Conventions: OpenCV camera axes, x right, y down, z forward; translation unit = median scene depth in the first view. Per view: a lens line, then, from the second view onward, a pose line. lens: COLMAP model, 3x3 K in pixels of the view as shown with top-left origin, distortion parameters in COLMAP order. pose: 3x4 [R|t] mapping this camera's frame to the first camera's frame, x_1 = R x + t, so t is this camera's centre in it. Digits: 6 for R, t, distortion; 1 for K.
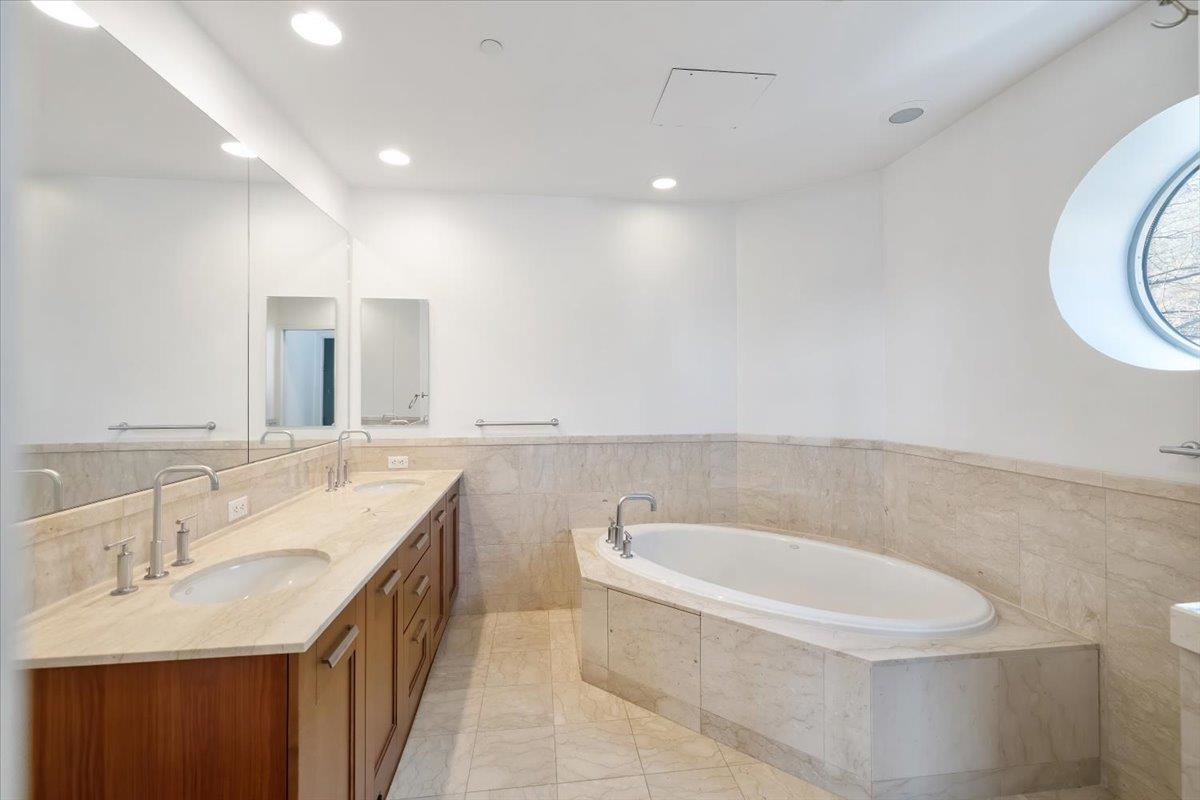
lens RADIAL K [[501.6, 0, 597.5], [0, 501.6, 385.3], [0, 0, 1]] dist [0.000551, -0.000331]
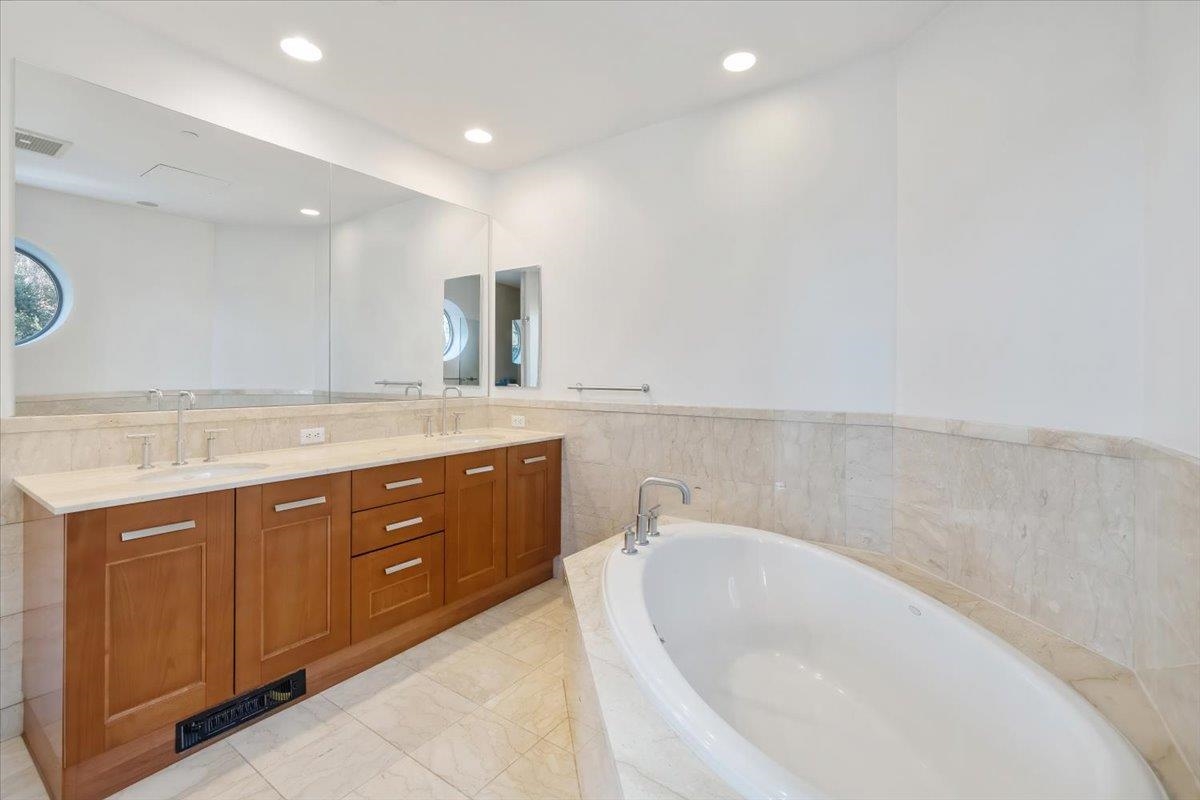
lens RADIAL K [[516.2, 0, 601.6], [0, 516.2, 367.8], [0, 0, 1]] dist [0.000128, -0.000136]
pose [[0.747942, -0.002051, -0.663761, 0.662460], [0.000611, 0.999997, -0.002402, 0.058853], [0.663764, 0.001392, 0.747941, 0.412862]]
